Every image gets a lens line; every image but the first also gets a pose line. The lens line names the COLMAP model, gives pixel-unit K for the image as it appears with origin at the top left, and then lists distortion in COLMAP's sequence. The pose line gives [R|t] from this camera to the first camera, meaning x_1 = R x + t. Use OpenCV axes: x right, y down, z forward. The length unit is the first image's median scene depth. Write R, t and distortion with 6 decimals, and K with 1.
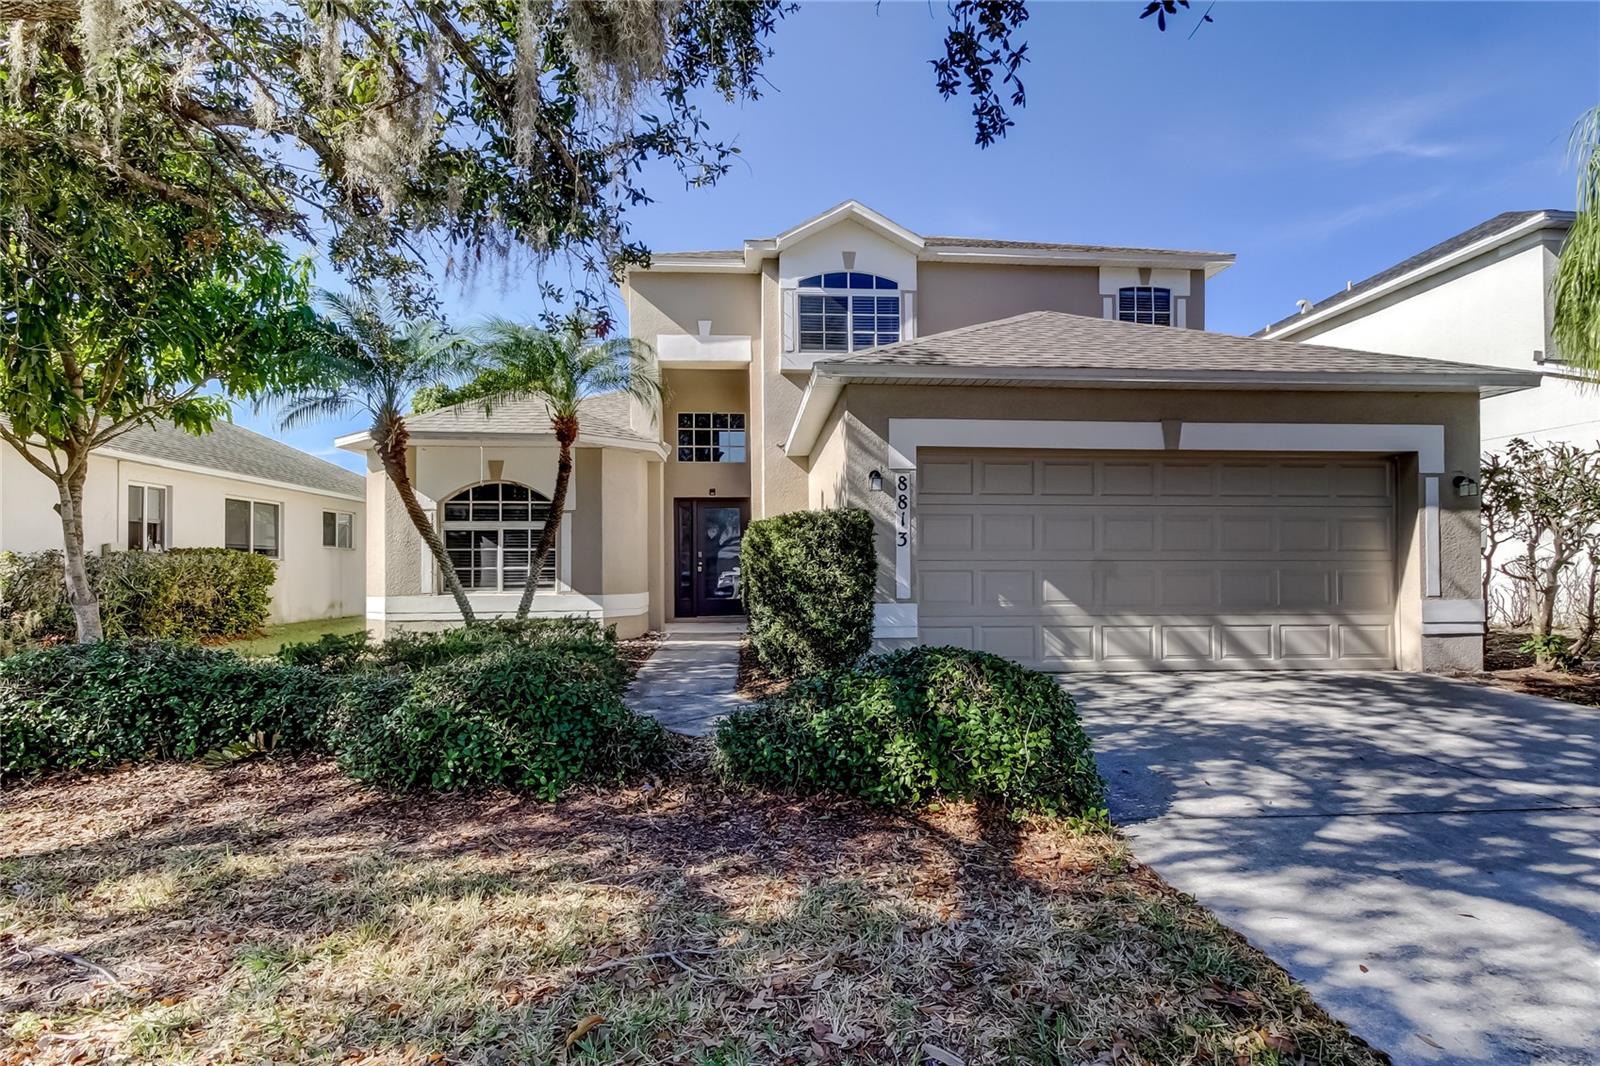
lens RADIAL K [[741.4, 0, 806.3], [0, 741.4, 548.6], [0, 0, 1]] dist [0.012409, -0.000061]
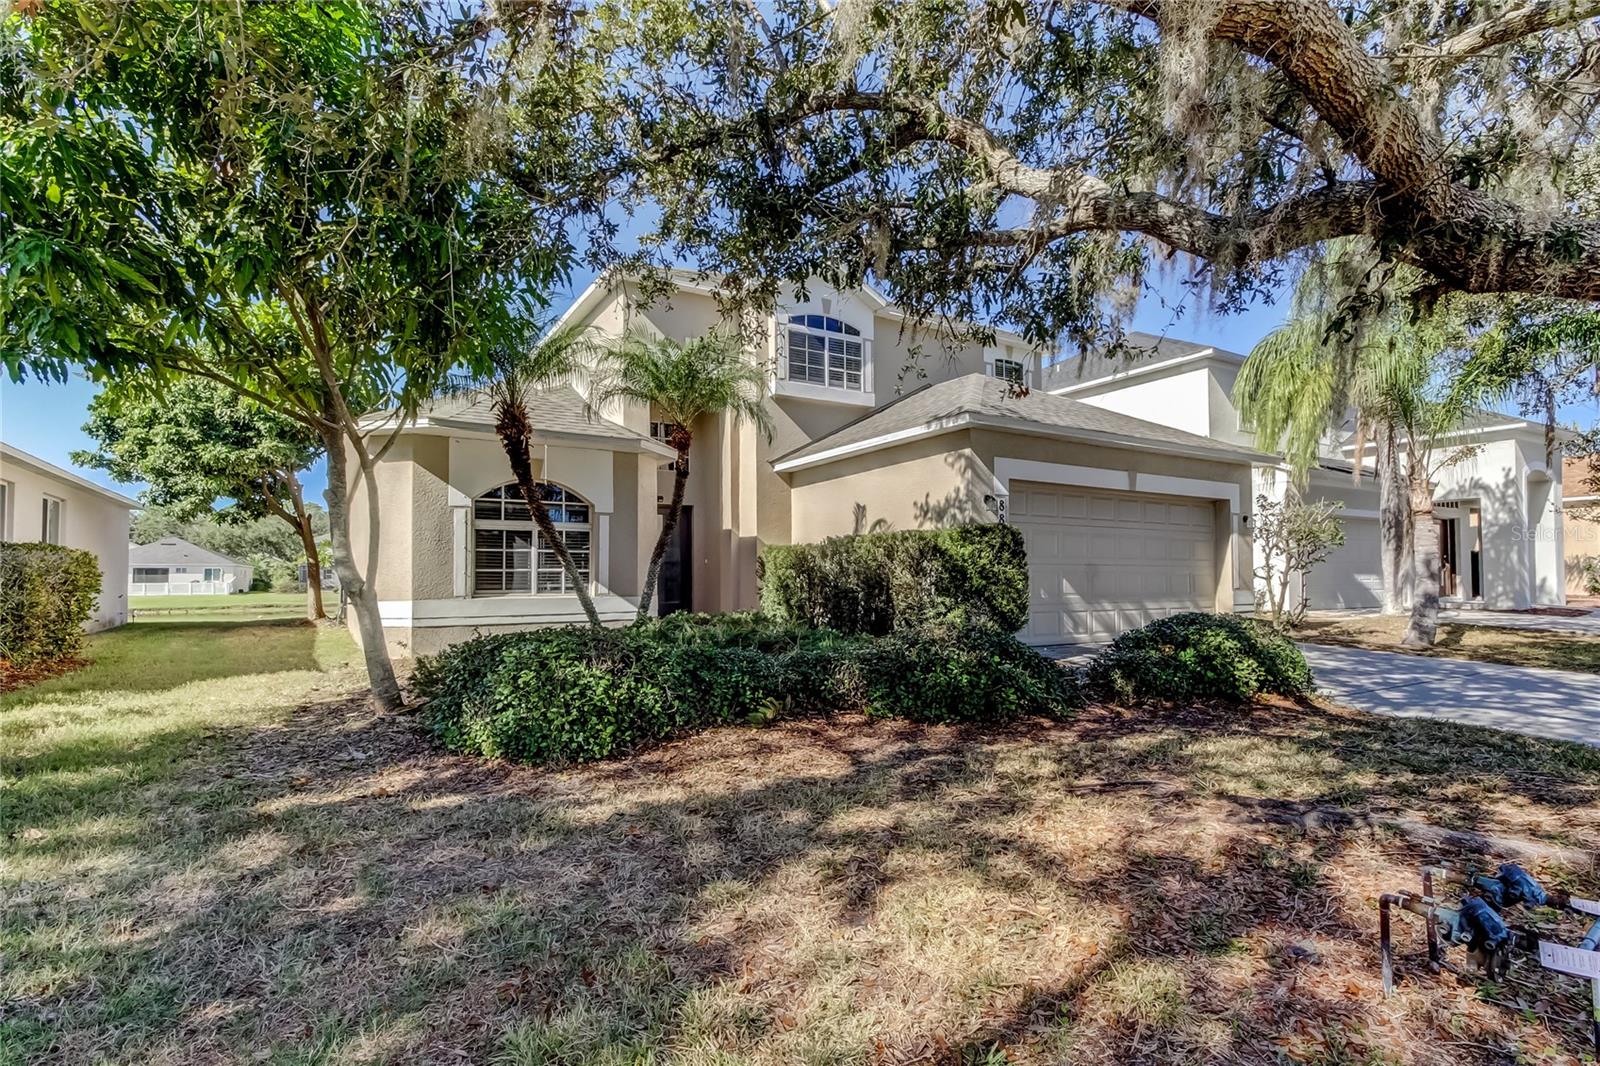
lens RADIAL K [[760.6, 0, 800.2], [0, 760.6, 563.5], [0, 0, 1]] dist [0.017394, -0.012771]
pose [[0.892099, 0.009965, 0.451731, -0.551178], [-0.010798, 0.999941, -0.000733, 0.014998], [-0.451712, -0.004224, 0.892154, -0.044322]]
